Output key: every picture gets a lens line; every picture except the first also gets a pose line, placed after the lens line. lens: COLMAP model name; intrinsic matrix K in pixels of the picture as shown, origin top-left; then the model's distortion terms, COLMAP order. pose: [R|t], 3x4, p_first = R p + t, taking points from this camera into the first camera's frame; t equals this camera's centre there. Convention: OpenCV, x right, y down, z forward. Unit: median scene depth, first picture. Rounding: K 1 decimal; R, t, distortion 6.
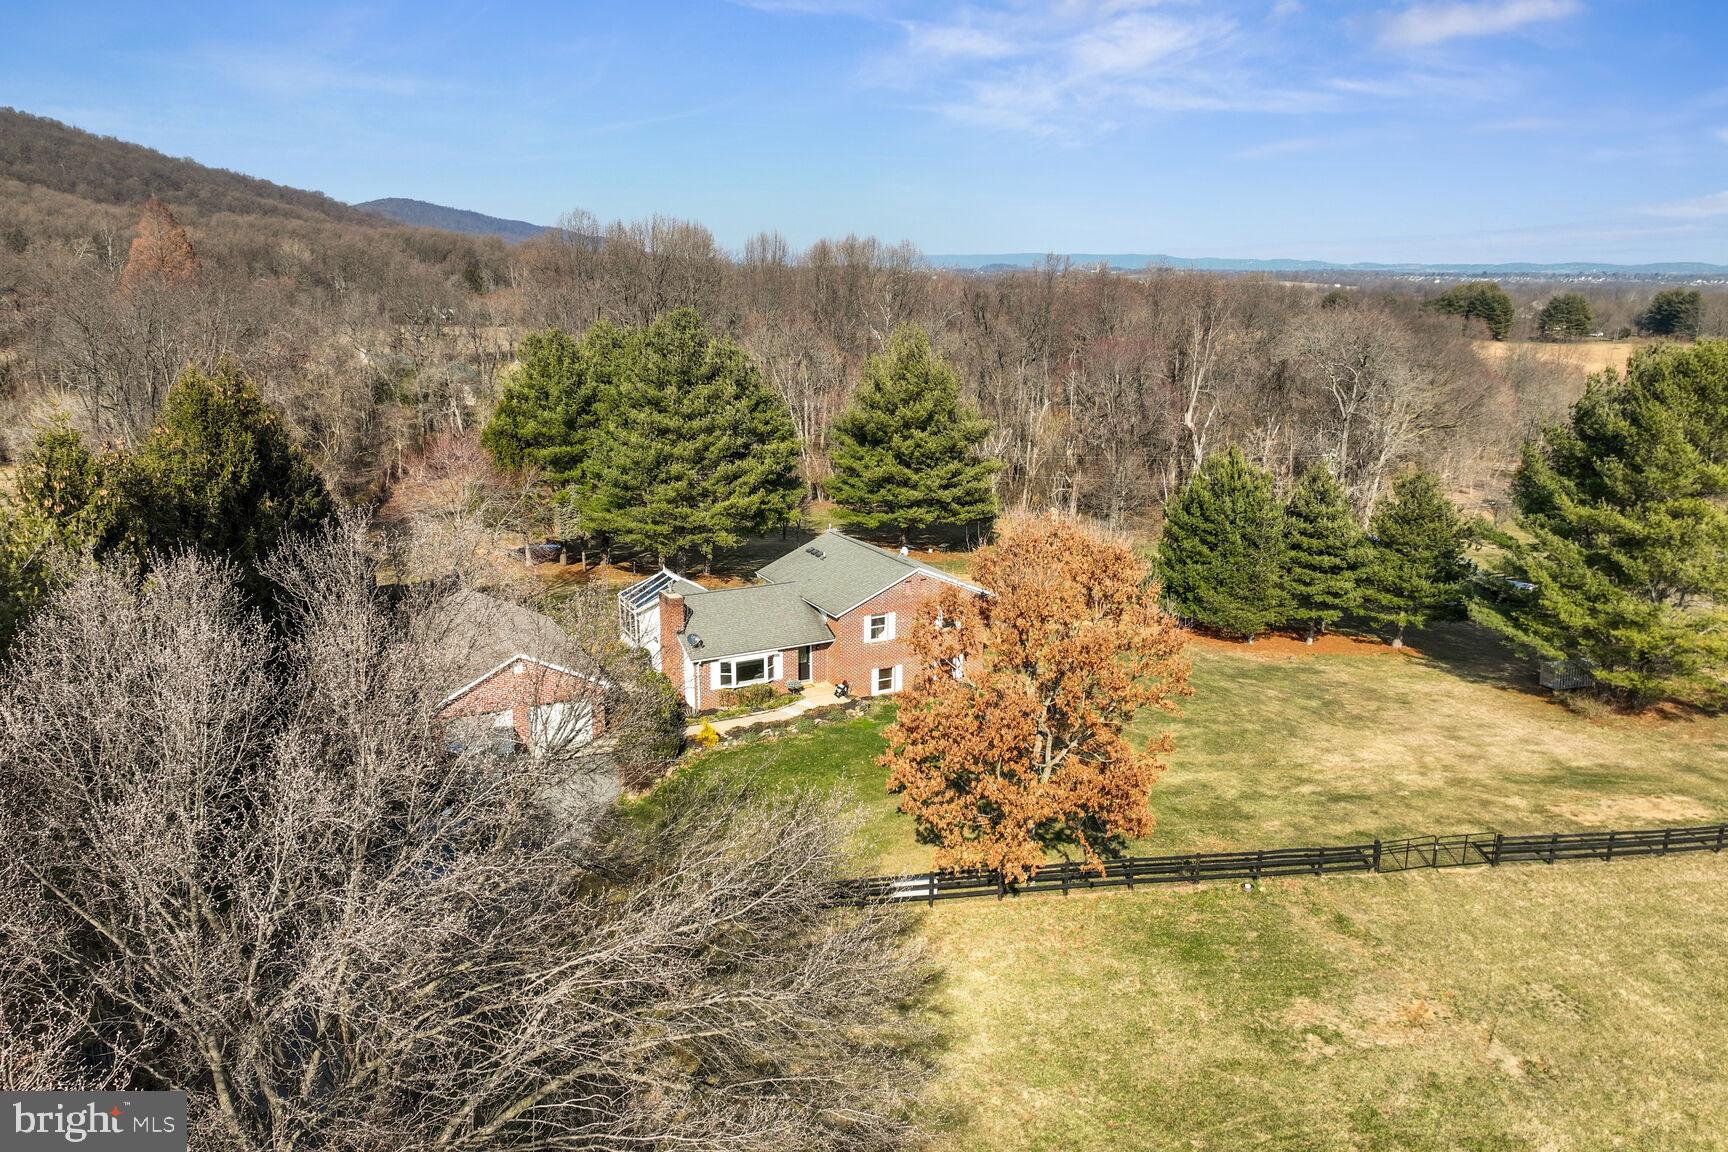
lens RADIAL K [[1216.8, 0, 859.7], [0, 1216.8, 575.3], [0, 0, 1]] dist [-0.001395, 0.017883]
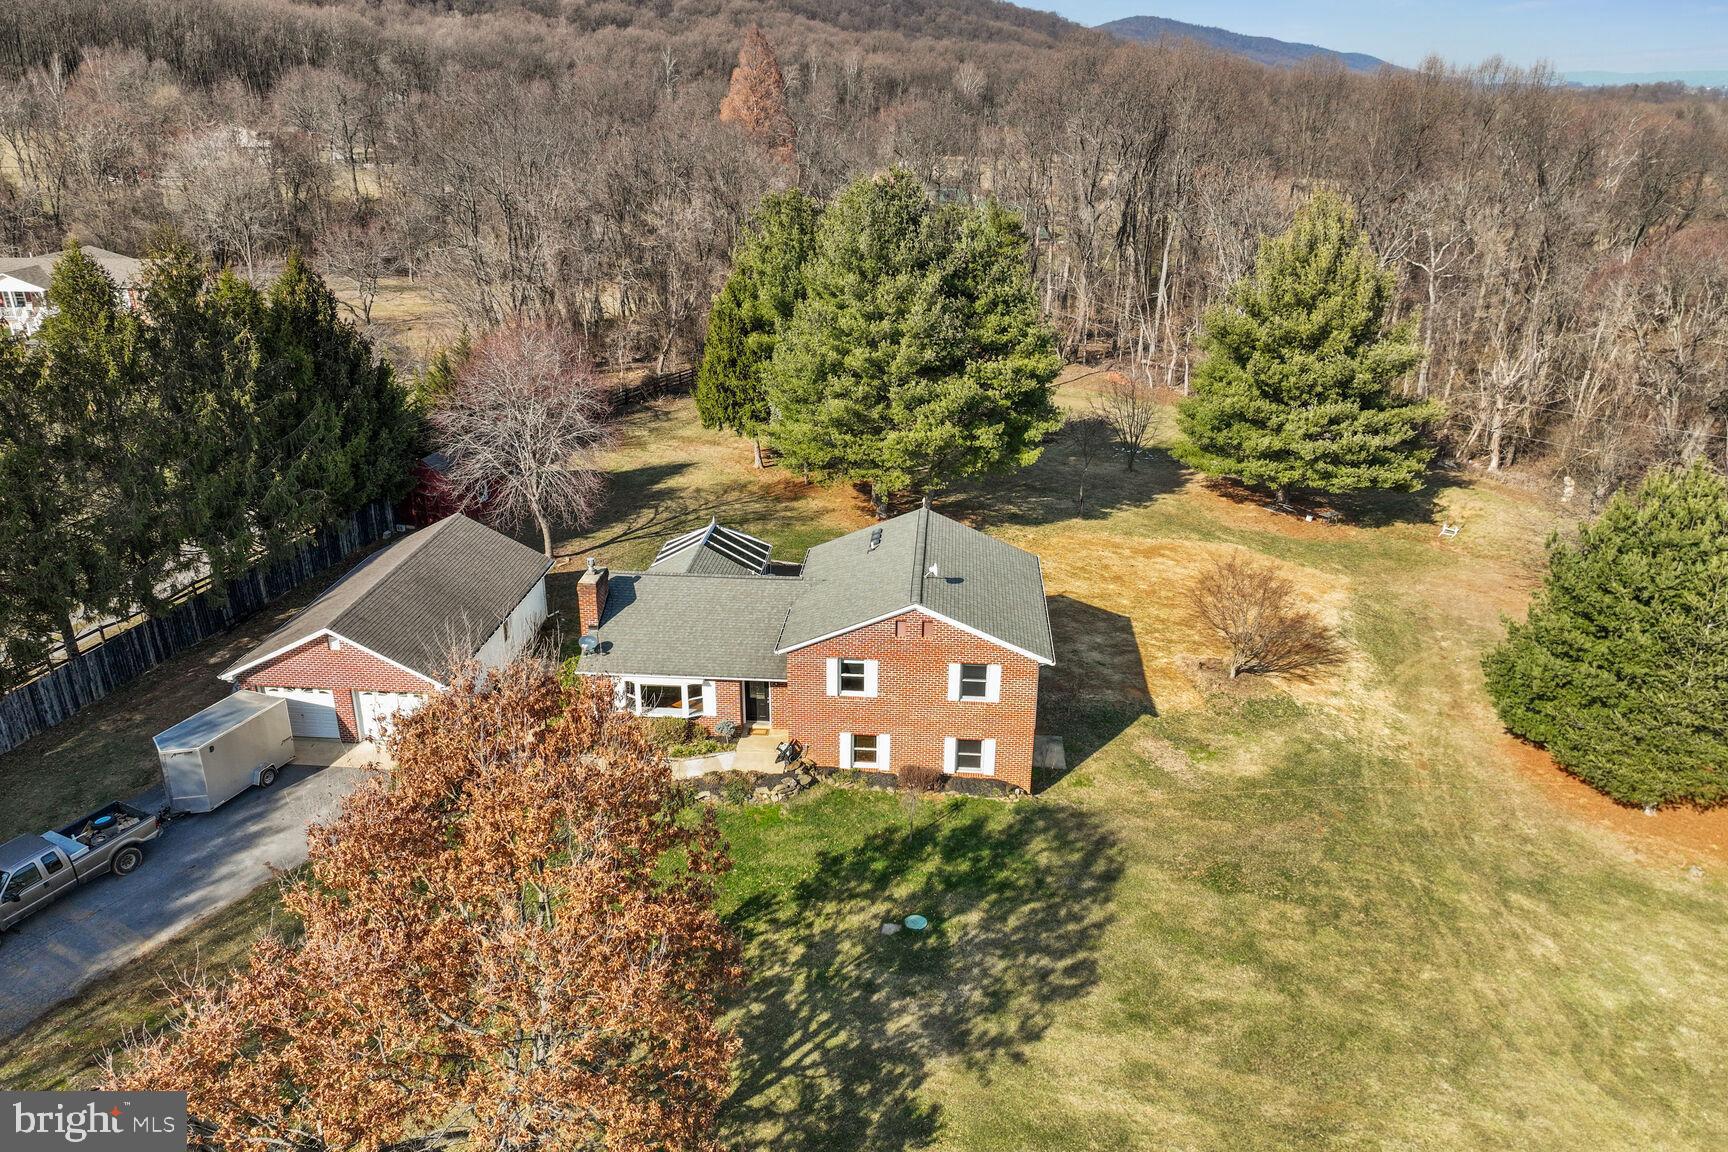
lens RADIAL K [[1216.8, 0, 860.1], [0, 1216.8, 572.9], [0, 0, 1]] dist [-0.001395, 0.017883]
pose [[0.844683, 0.197824, -0.497370, 0.266422], [-0.131323, 0.977390, 0.165721, -0.097948], [0.518908, -0.074665, 0.851563, 0.327046]]
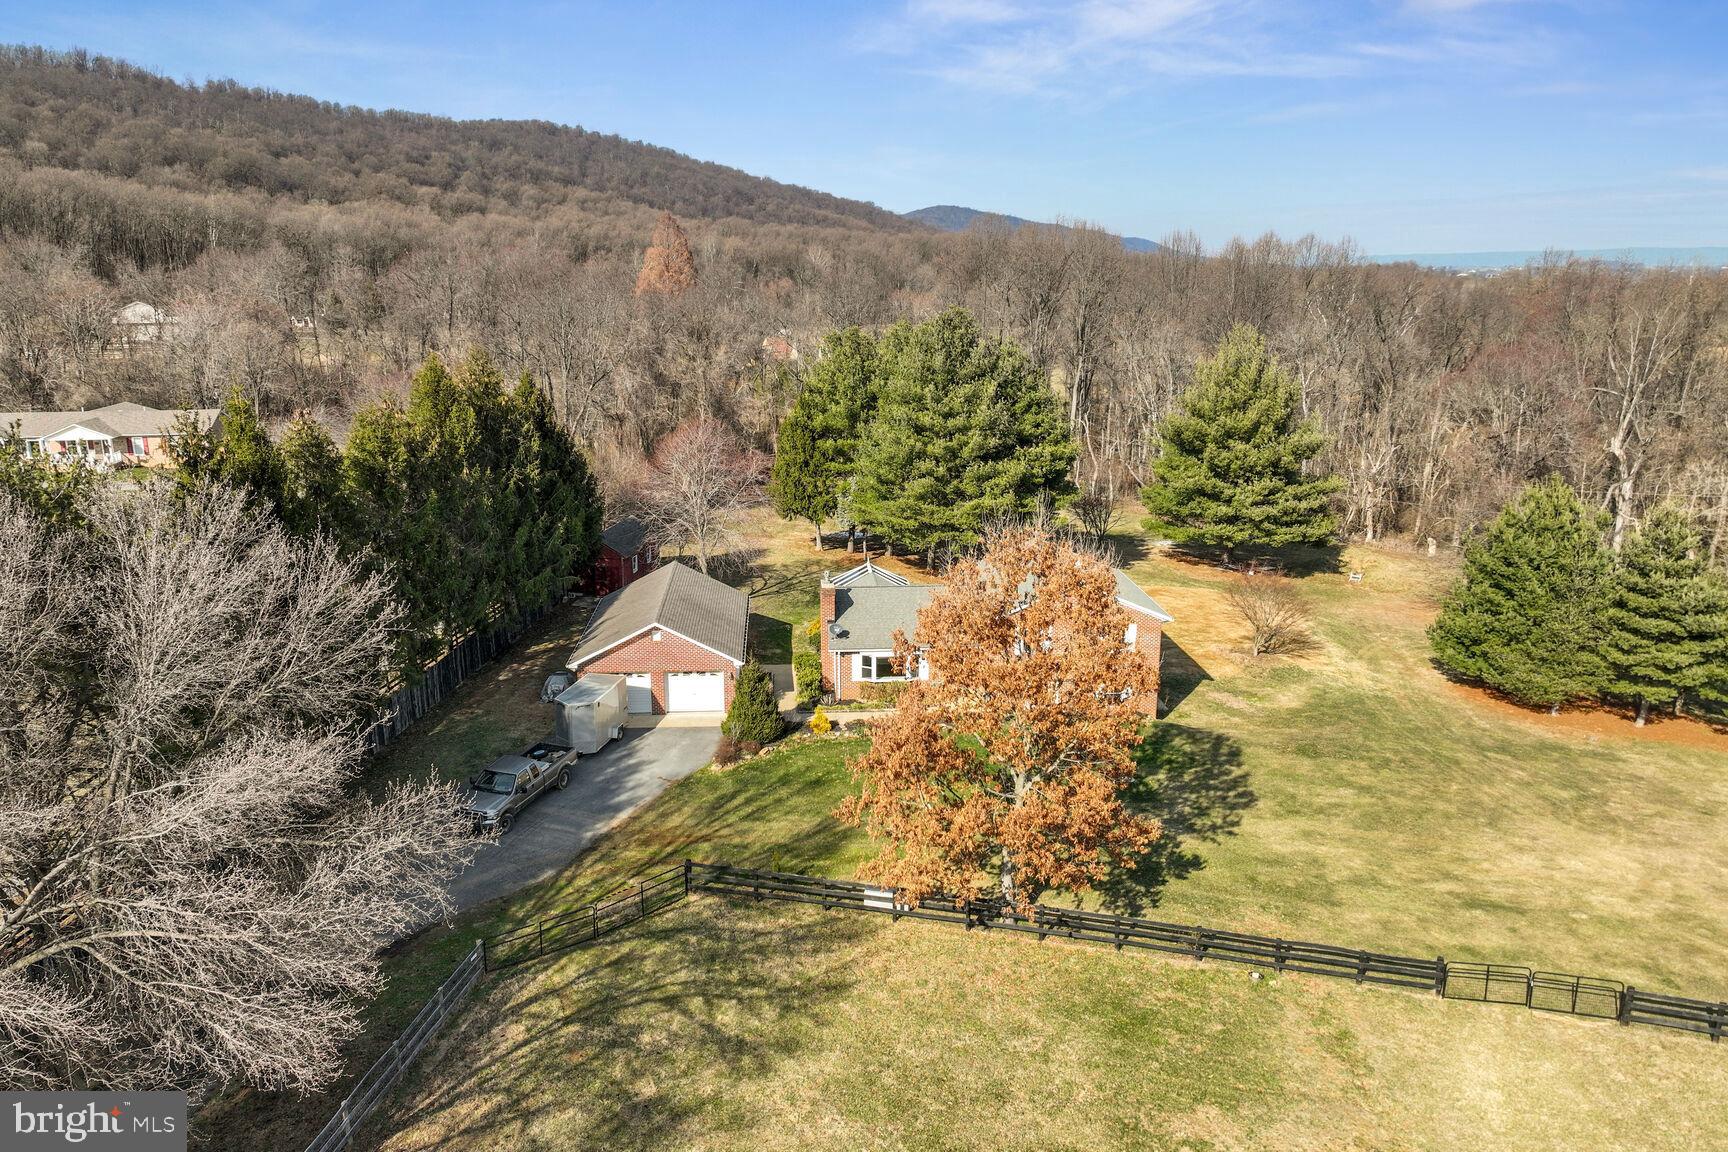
lens RADIAL K [[1216.8, 0, 860.0], [0, 1216.8, 574.9], [0, 0, 1]] dist [-0.001395, 0.017883]
pose [[0.913148, 0.092728, -0.396941, 0.206017], [-0.093429, 0.995470, 0.017618, -0.009593], [0.396777, 0.020998, 0.917675, 0.046871]]
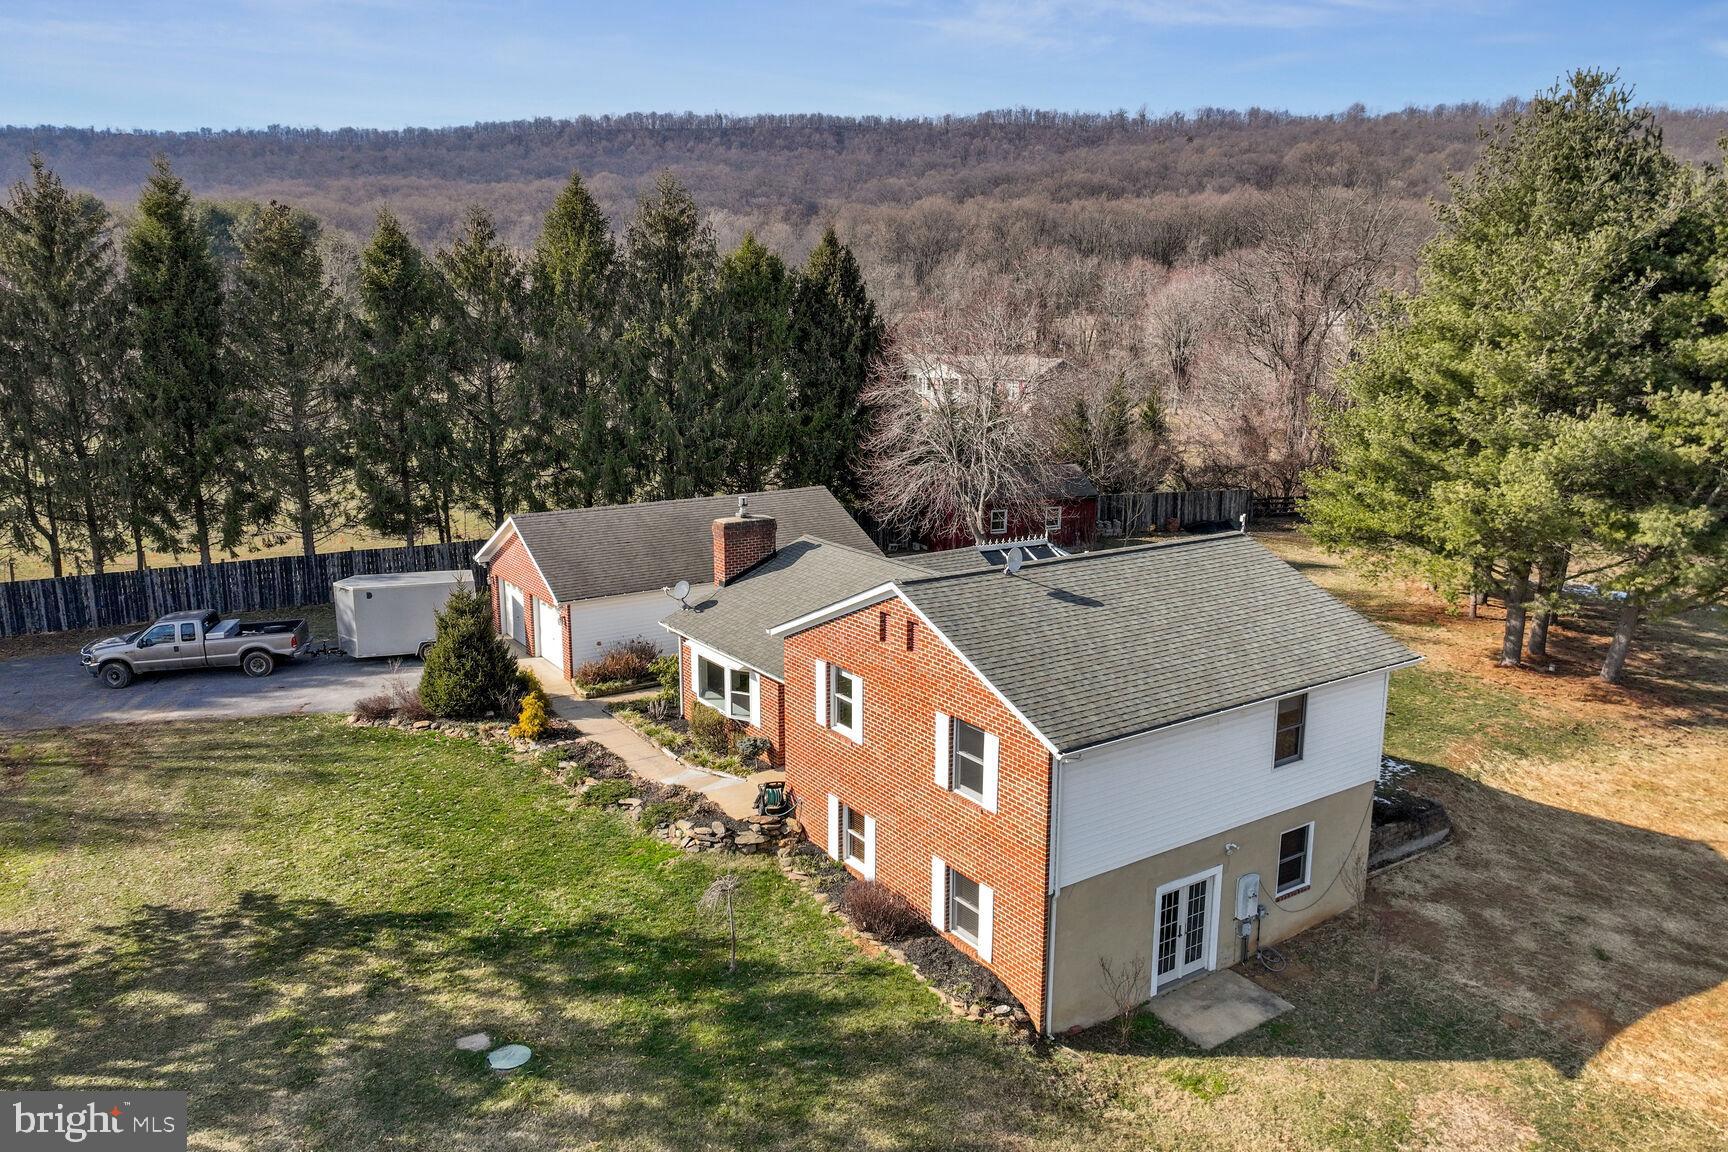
lens RADIAL K [[1216.8, 0, 860.0], [0, 1216.8, 573.1], [0, 0, 1]] dist [-0.001395, 0.017883]
pose [[0.106948, 0.198773, -0.974193, 0.313863], [-0.243917, 0.955116, 0.168103, -0.052763], [0.963881, 0.219644, 0.150632, 0.717520]]
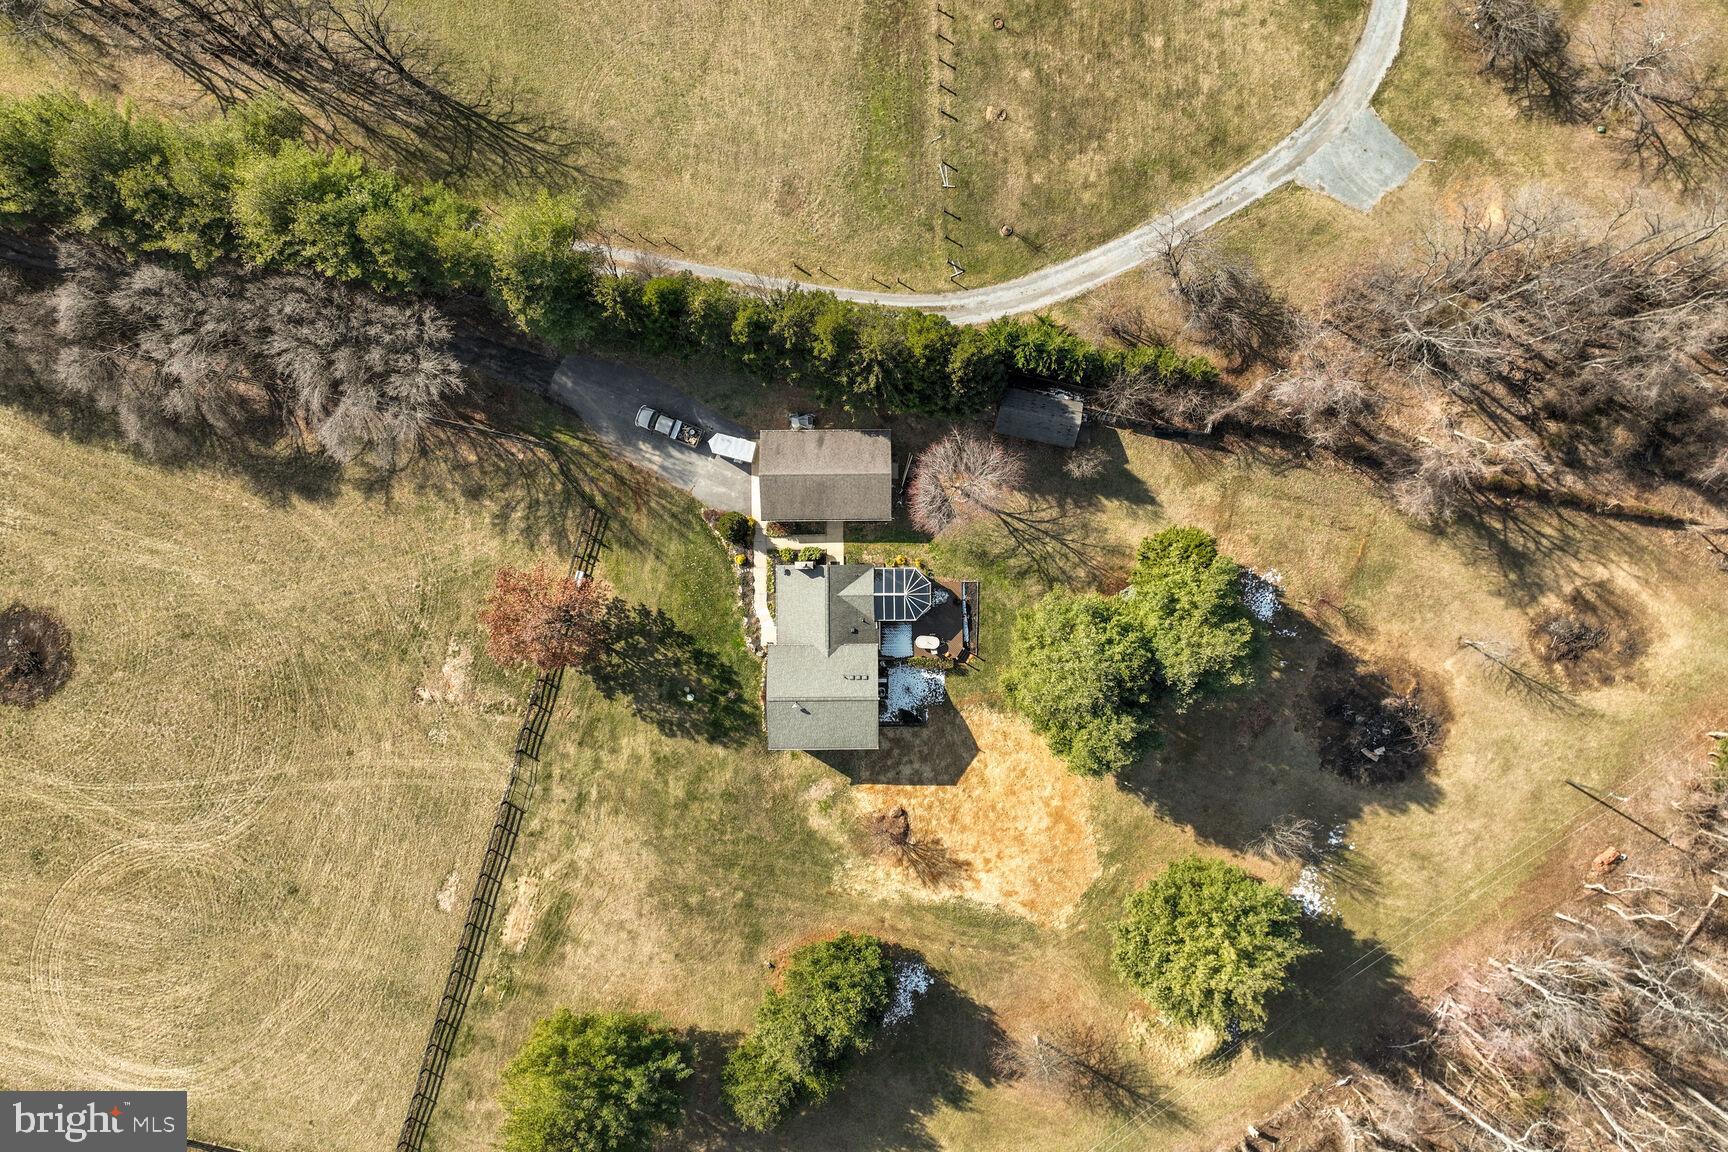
lens RADIAL K [[1216.8, 0, 851.3], [0, 1216.8, 582.2], [0, 0, 1]] dist [-0.001395, 0.017883]
pose [[-0.459902, 0.887967, 0.002292, -0.123552], [-0.210131, -0.111339, 0.971313, -1.324166], [0.862749, 0.446227, 0.237794, 0.468899]]
